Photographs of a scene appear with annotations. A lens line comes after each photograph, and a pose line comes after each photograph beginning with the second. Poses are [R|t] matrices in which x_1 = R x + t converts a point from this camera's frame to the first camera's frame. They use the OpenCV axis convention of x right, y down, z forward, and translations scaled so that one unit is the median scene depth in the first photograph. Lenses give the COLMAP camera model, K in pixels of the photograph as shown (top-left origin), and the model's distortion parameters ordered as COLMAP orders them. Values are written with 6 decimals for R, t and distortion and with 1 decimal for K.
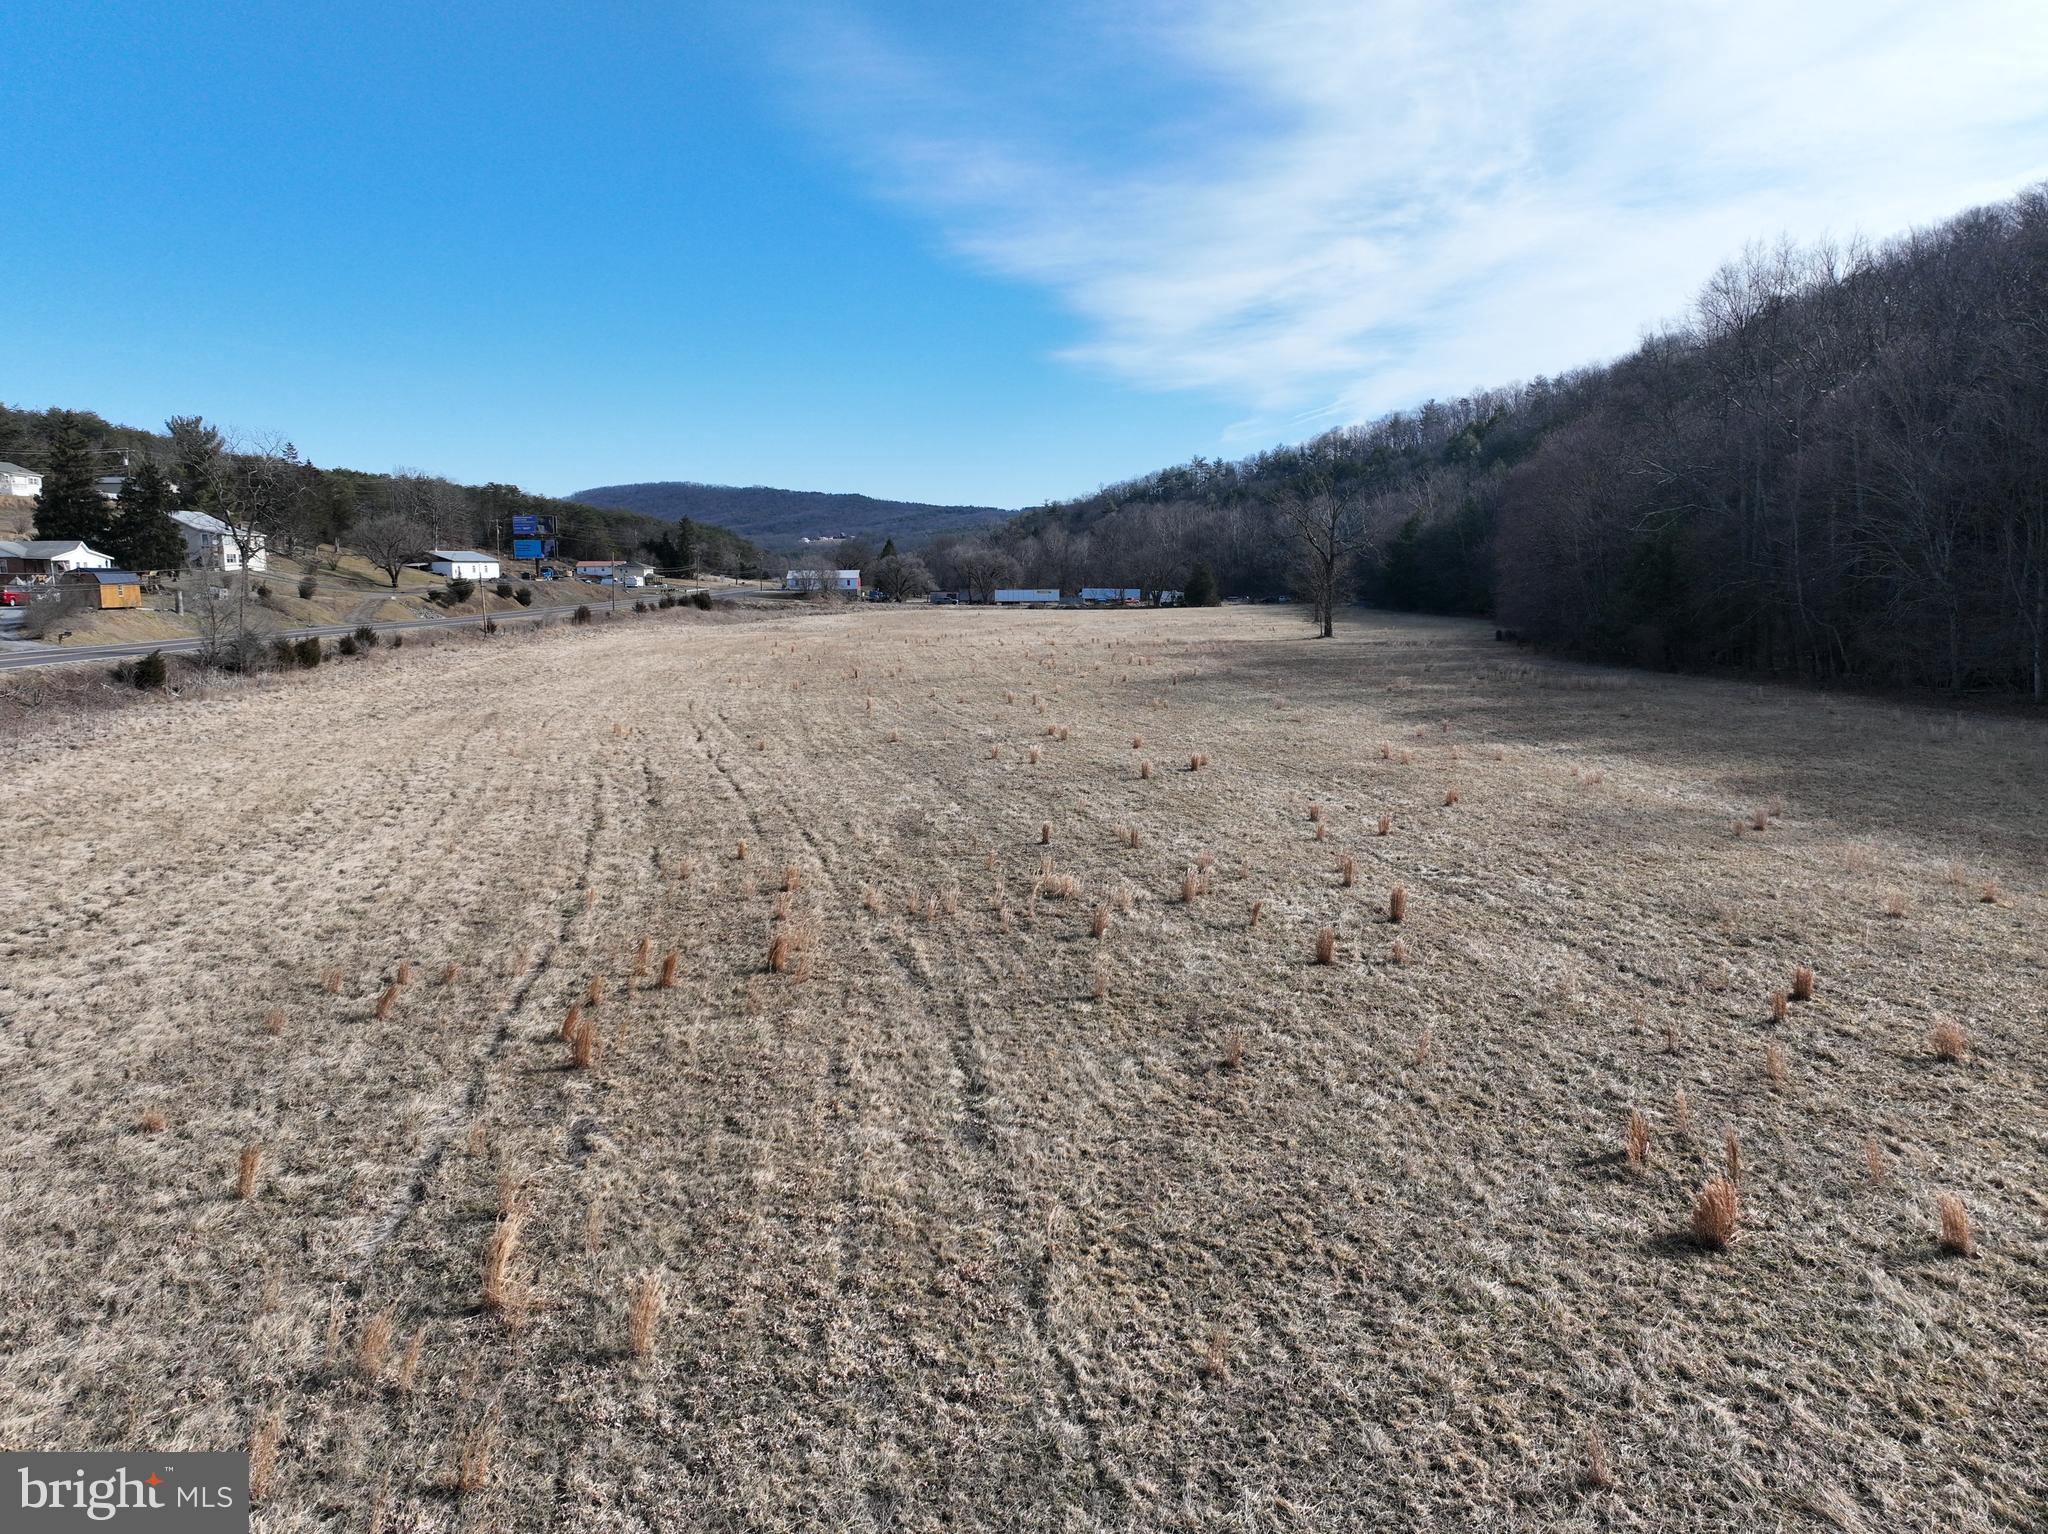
lens RADIAL K [[1403.7, 0, 1032.6], [0, 1403.7, 809.5], [0, 0, 1]] dist [0.000243, -0.001751]
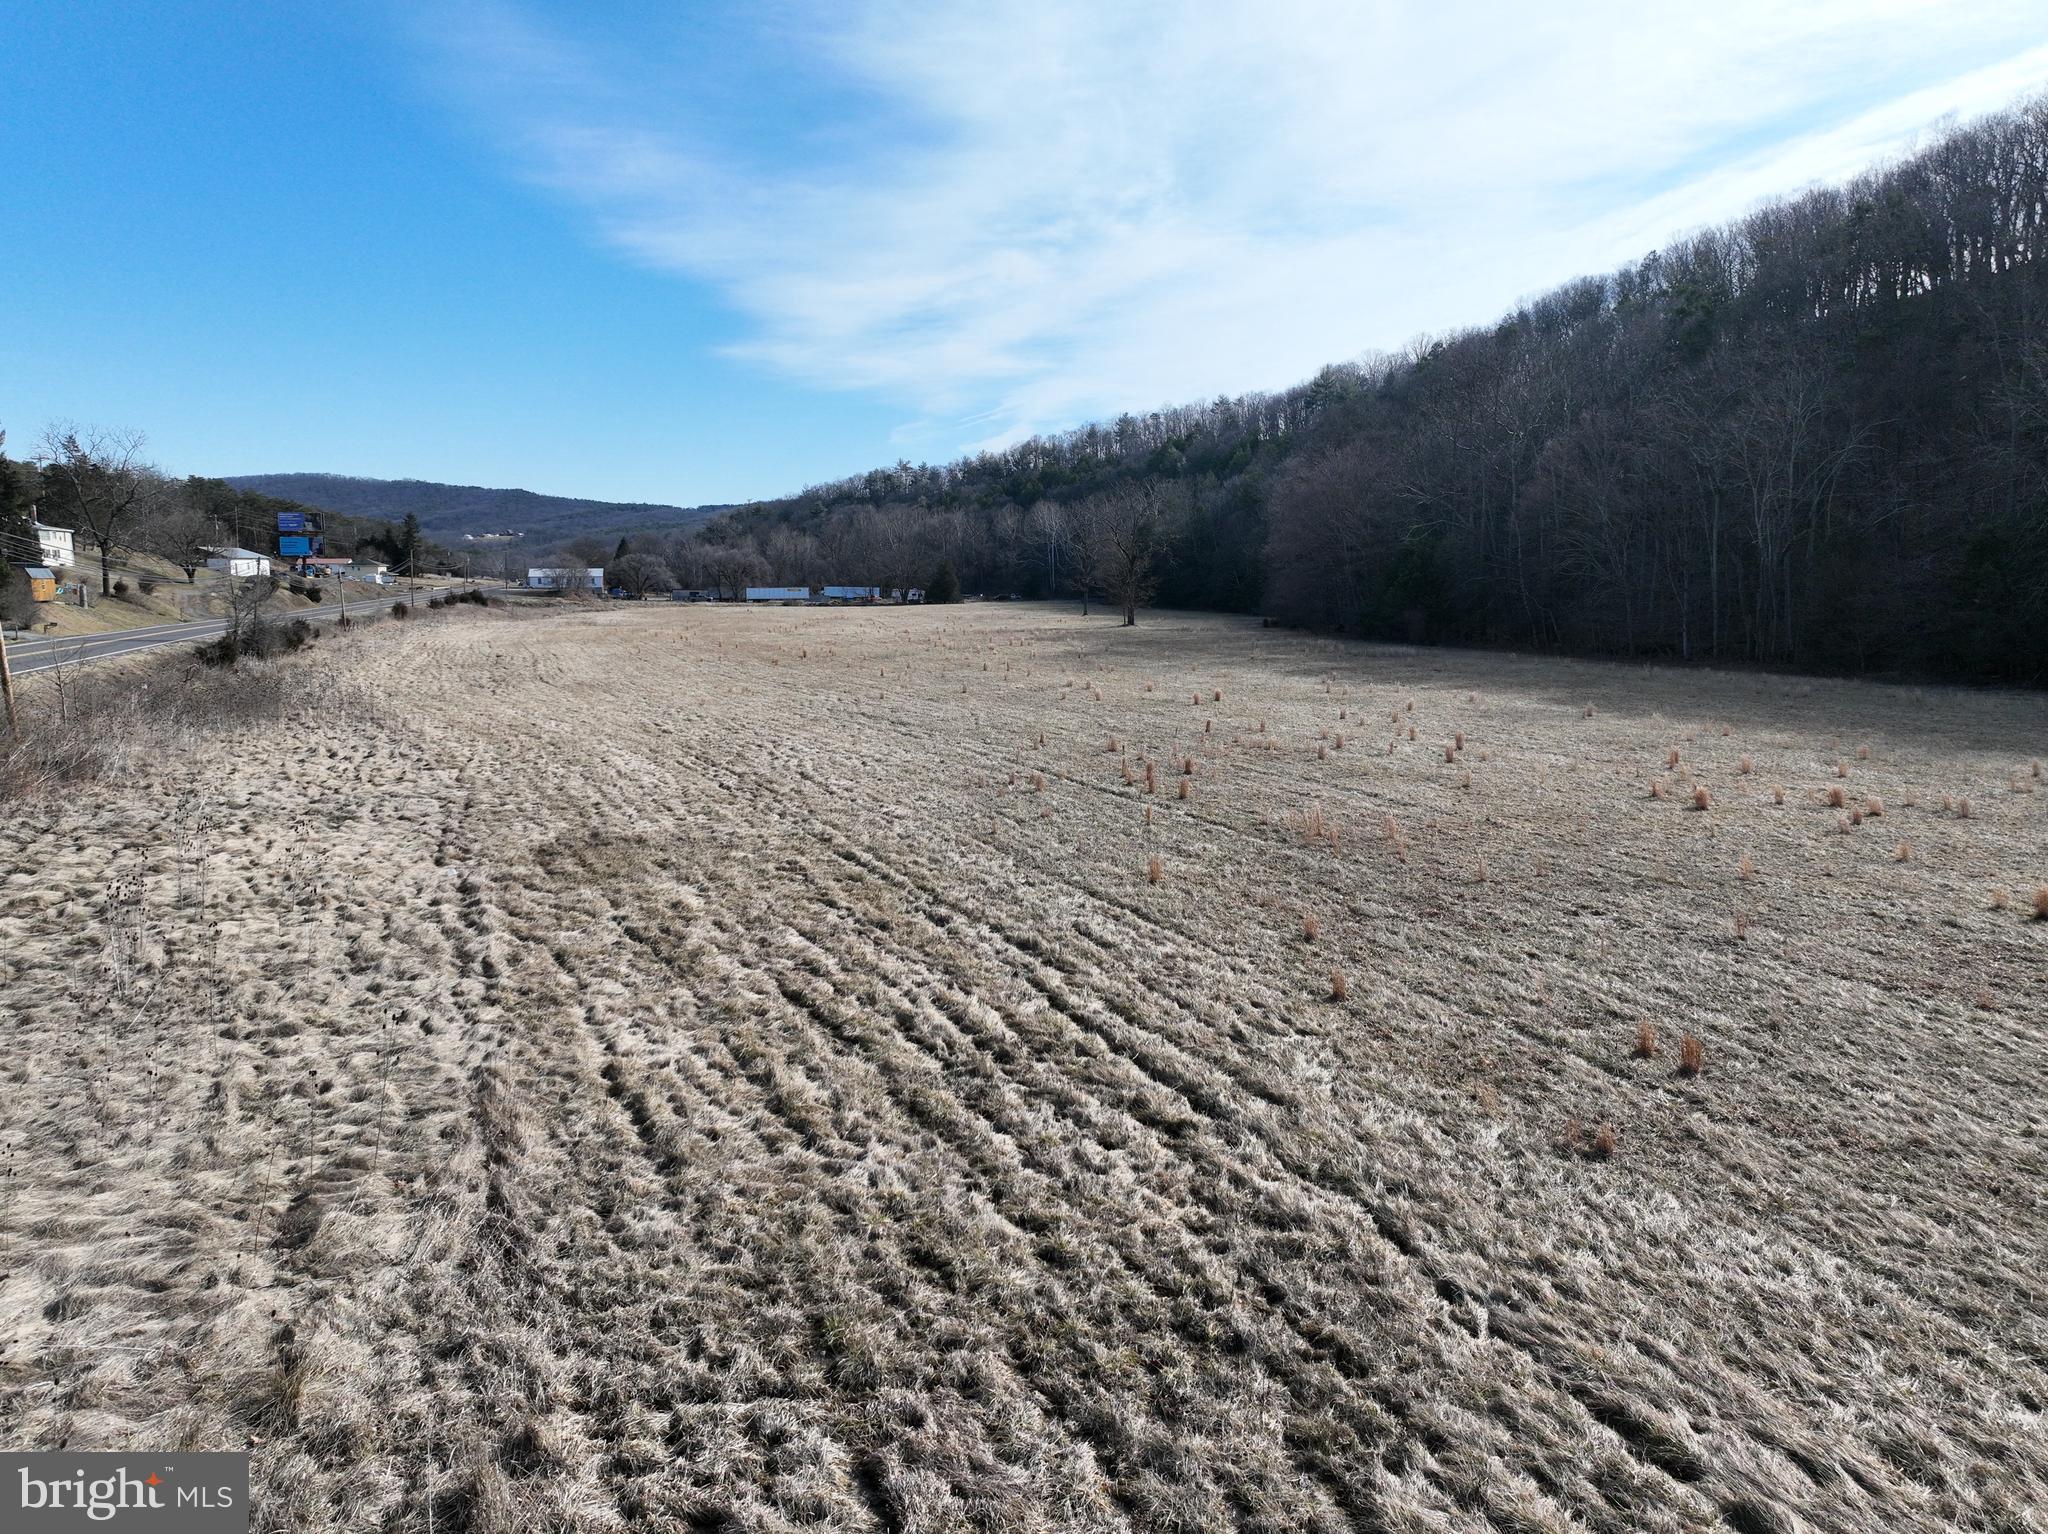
lens RADIAL K [[1403.7, 0, 1026.0], [0, 1403.7, 771.4], [0, 0, 1]] dist [0.000243, -0.001751]
pose [[0.975289, -0.028743, 0.219054, -0.060104], [0.034438, 0.999160, -0.022224, 0.010492], [-0.218231, 0.029219, 0.975460, -0.059737]]
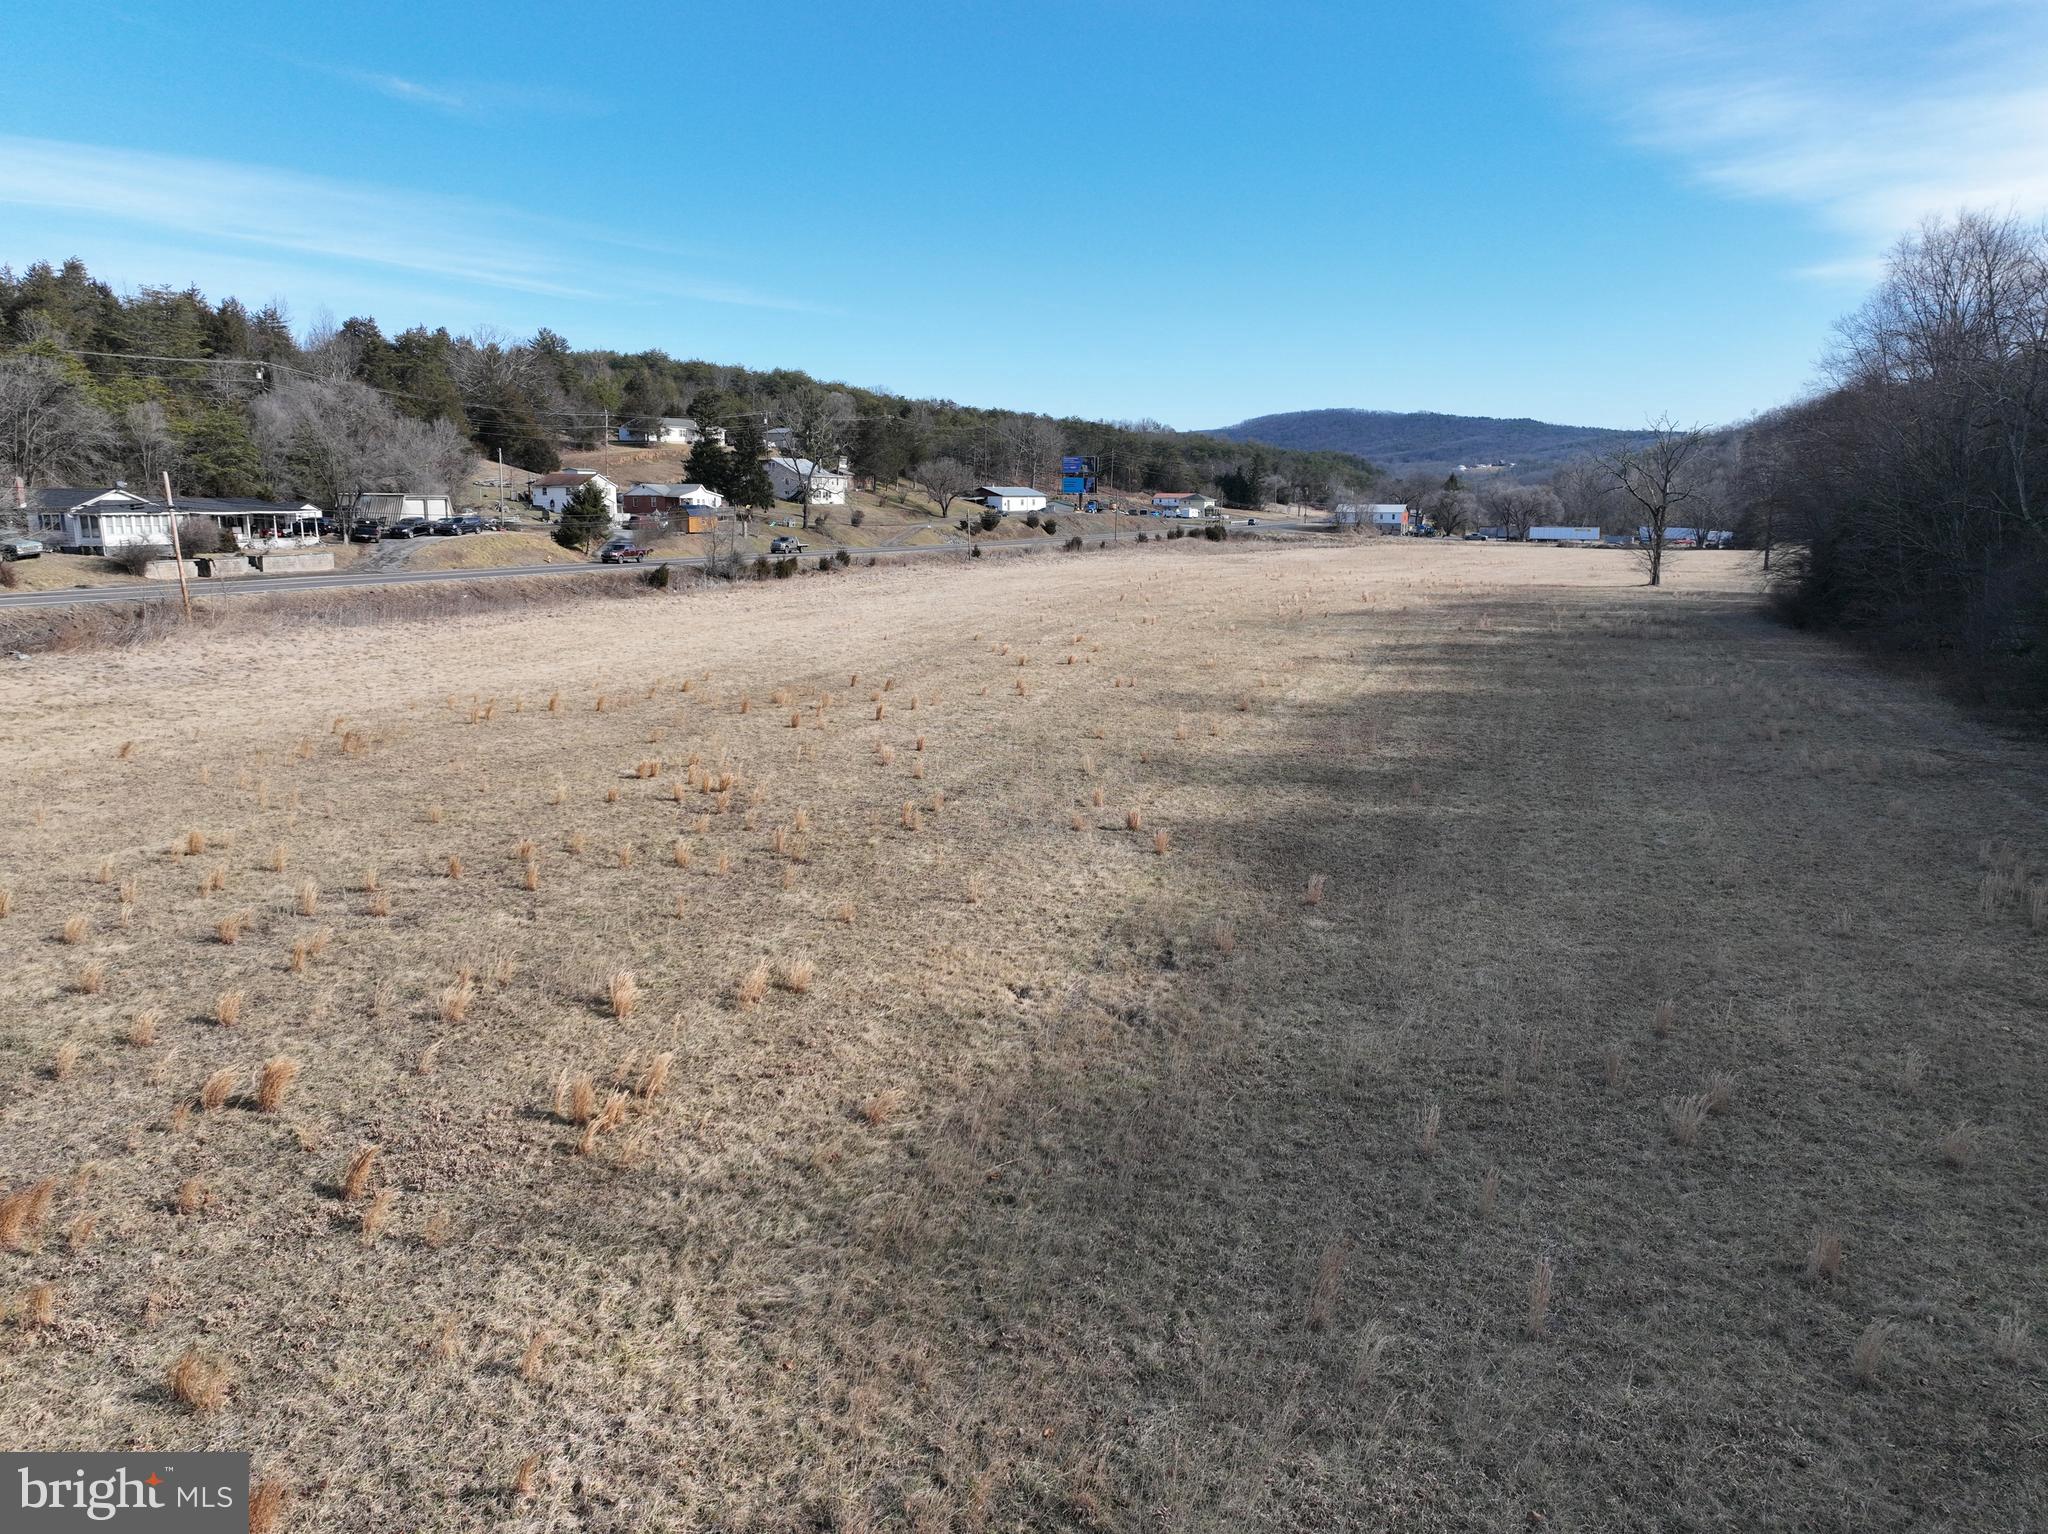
lens RADIAL K [[1403.7, 0, 1032.5], [0, 1403.7, 785.9], [0, 0, 1]] dist [0.000243, -0.001751]
pose [[0.897433, 0.099372, -0.429813, 0.108939], [-0.084634, 0.994984, 0.053327, 0.003977], [0.432957, -0.011480, 0.901342, -0.059468]]
